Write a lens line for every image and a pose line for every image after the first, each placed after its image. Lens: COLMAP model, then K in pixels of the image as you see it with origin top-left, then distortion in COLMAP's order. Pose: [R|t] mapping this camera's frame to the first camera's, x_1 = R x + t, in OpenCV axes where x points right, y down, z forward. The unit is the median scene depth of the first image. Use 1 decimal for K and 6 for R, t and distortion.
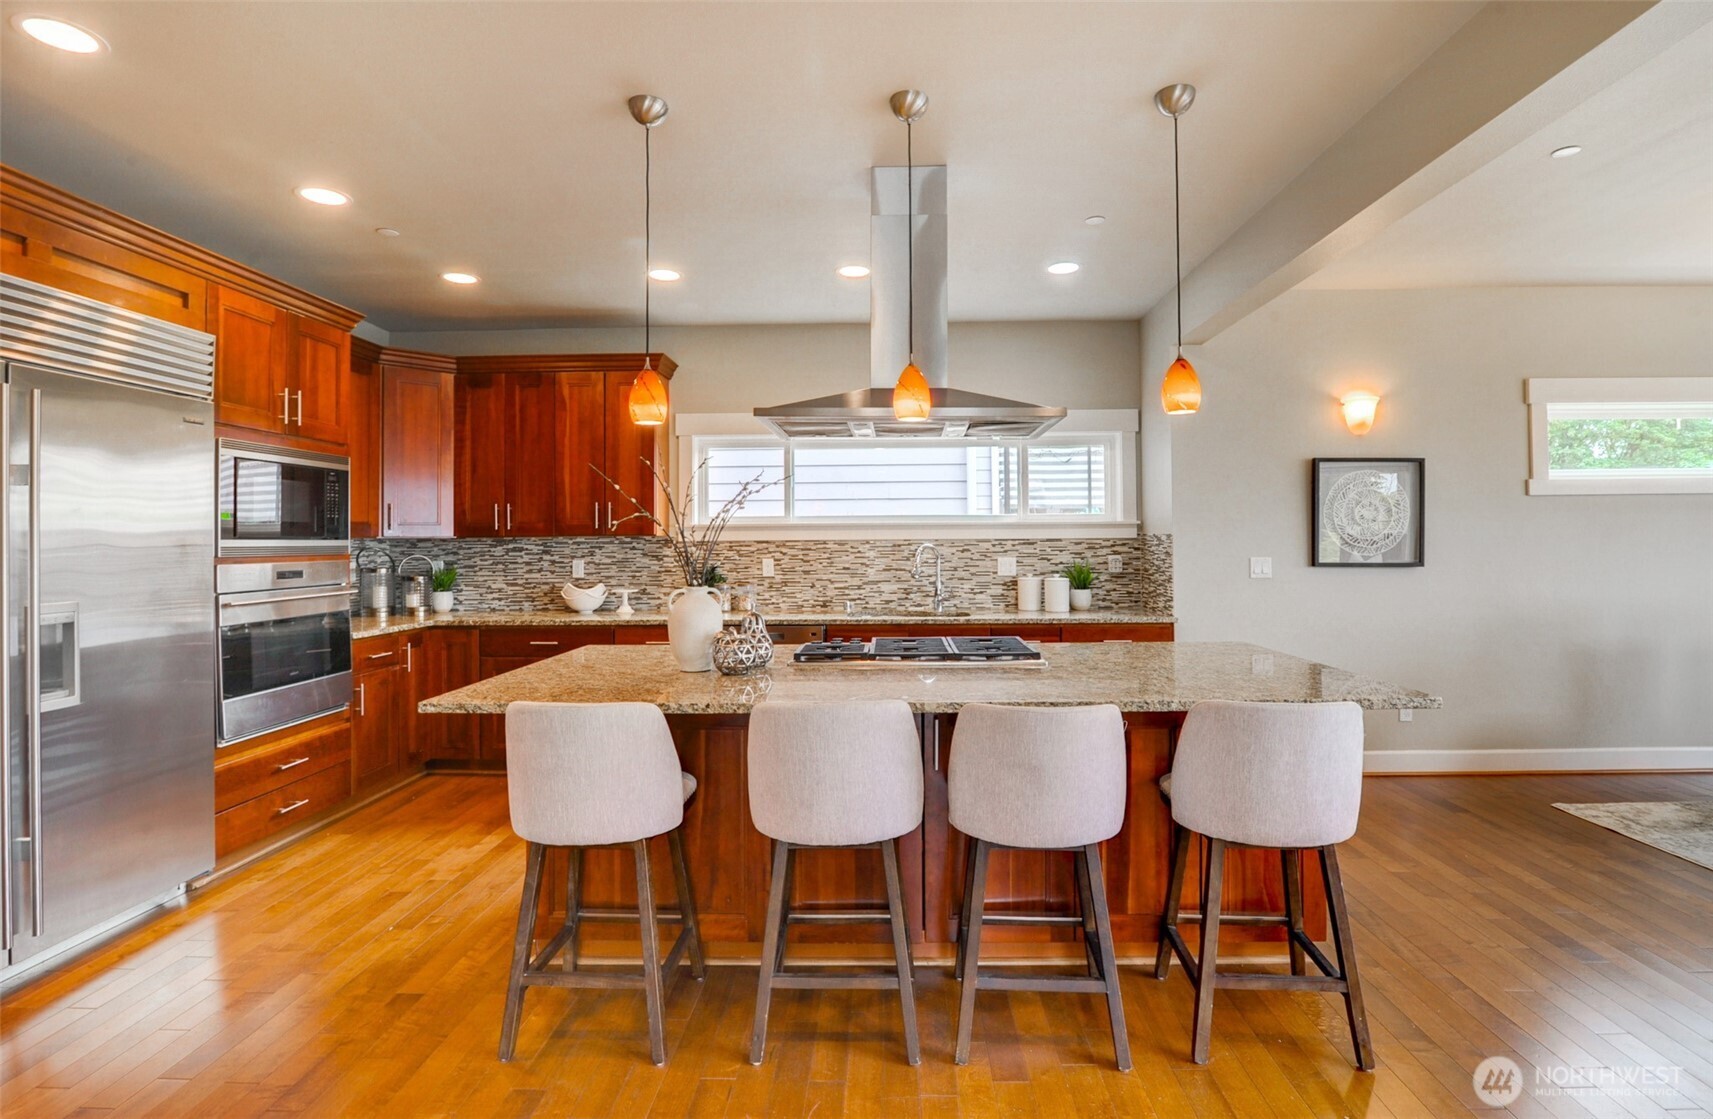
lens RADIAL K [[812.4, 0, 863.3], [0, 812.4, 528.8], [0, 0, 1]] dist [-0.008924, -0.000376]
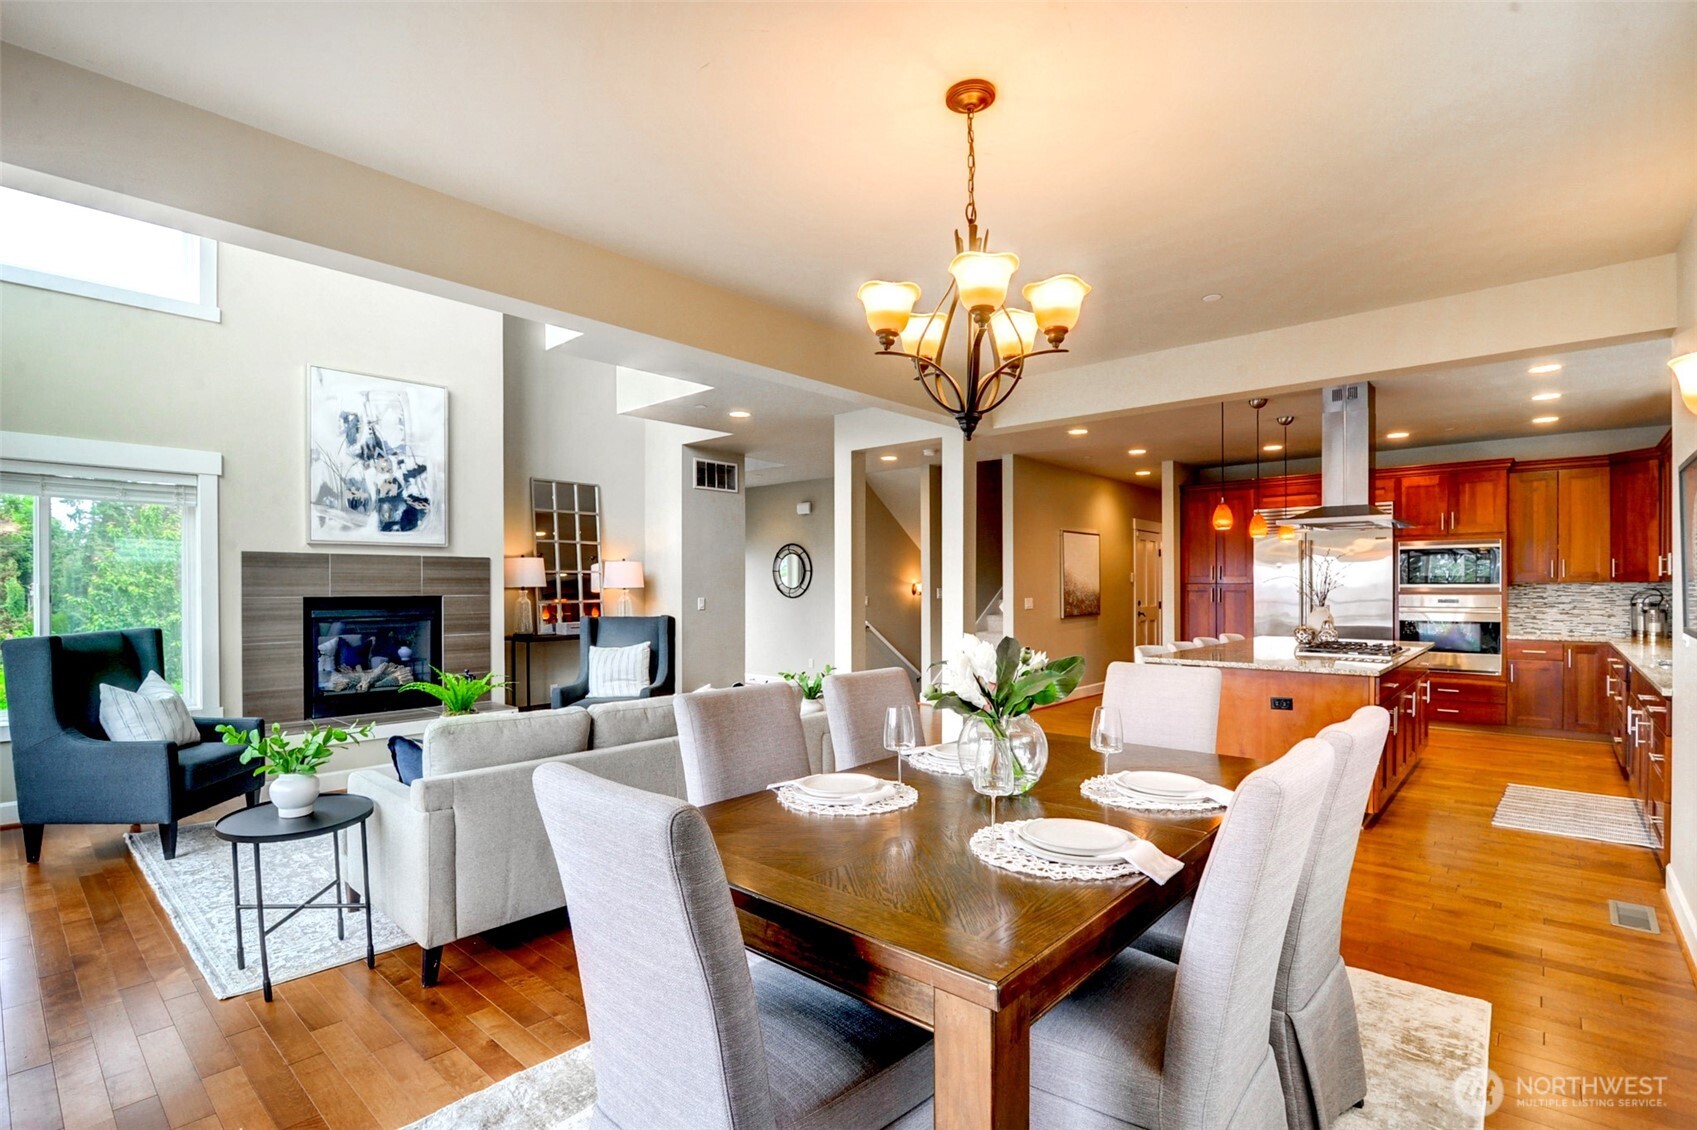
lens RADIAL K [[806.2, 0, 841.9], [0, 806.2, 590.7], [0, 0, 1]] dist [-0.015493, 0.001389]
pose [[-0.652072, 0.012288, -0.758058, 1.290360], [0.017177, 0.999851, 0.001433, 0.000366], [0.757963, -0.012087, -0.652186, 0.790125]]
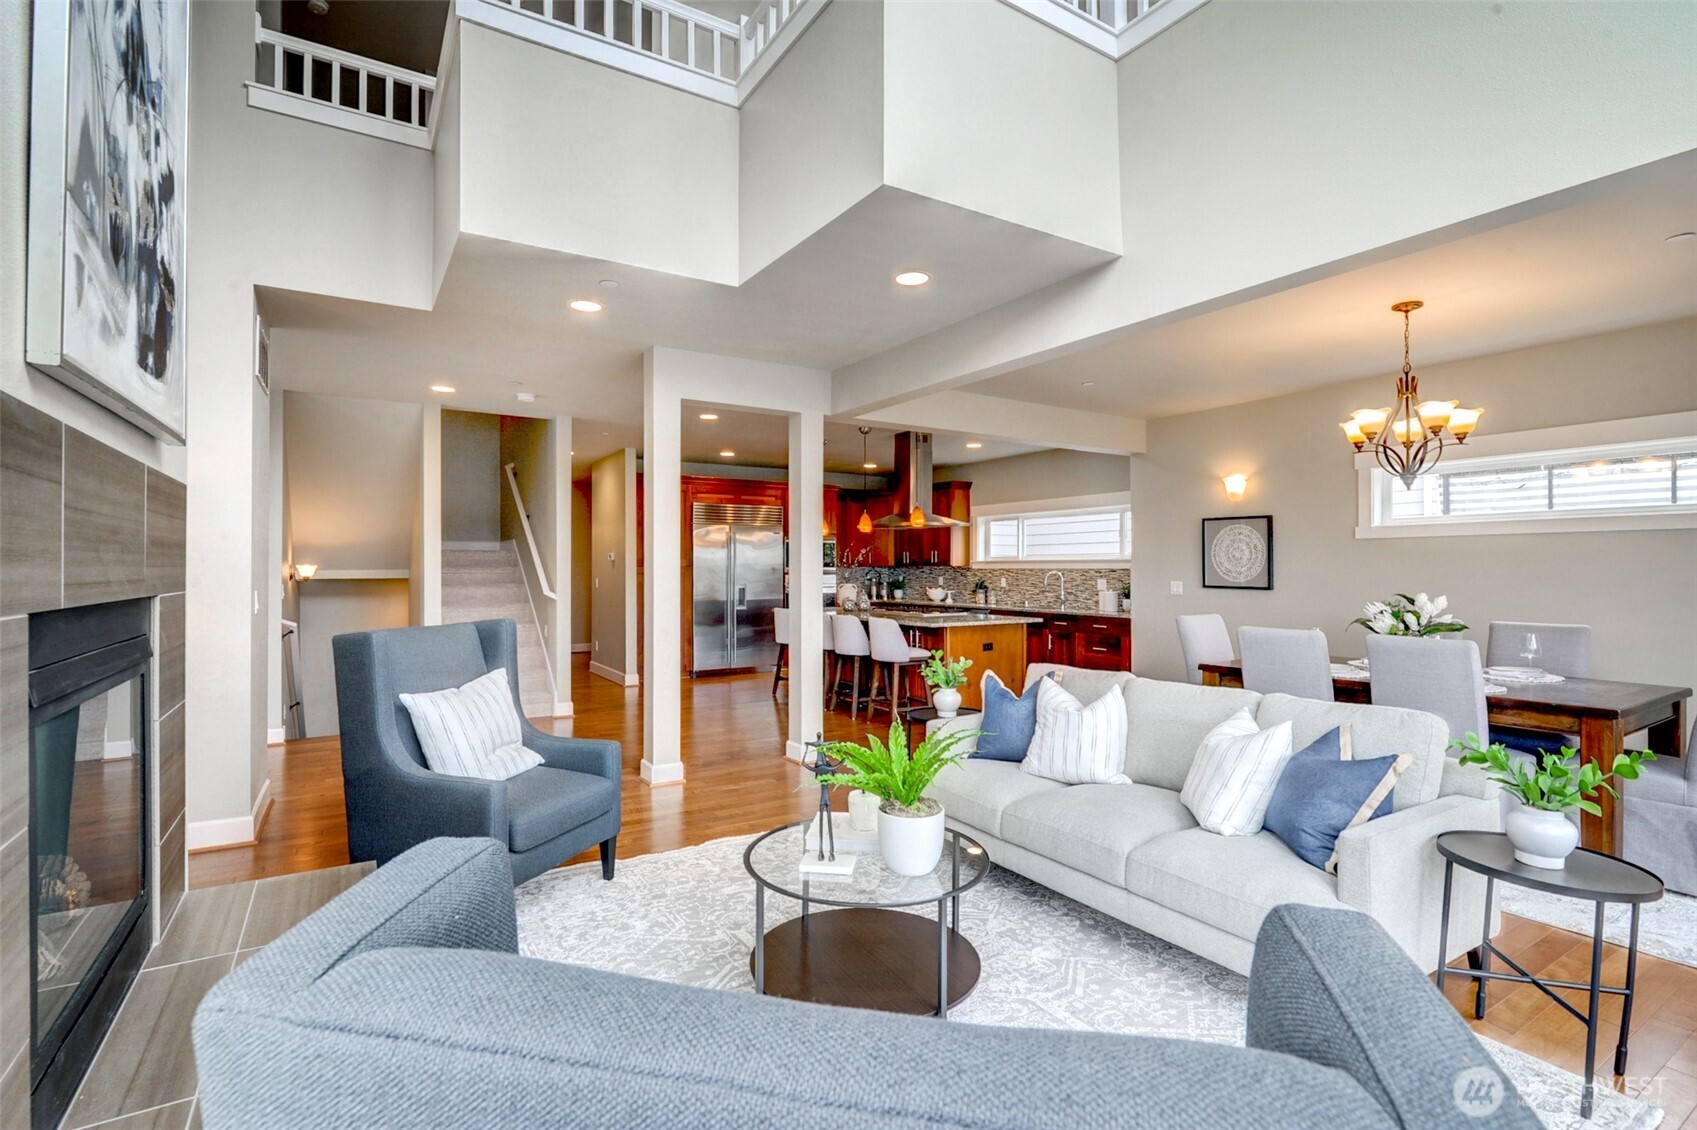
lens RADIAL K [[787.7, 0, 848.5], [0, 787.7, 565.0], [0, 0, 1]] dist [-0.016210, -0.000091]
pose [[0.552223, 0.003981, -0.833687, 1.258605], [0.007885, 0.999919, 0.009998, -0.016038], [0.833659, -0.012095, 0.552147, -0.352988]]
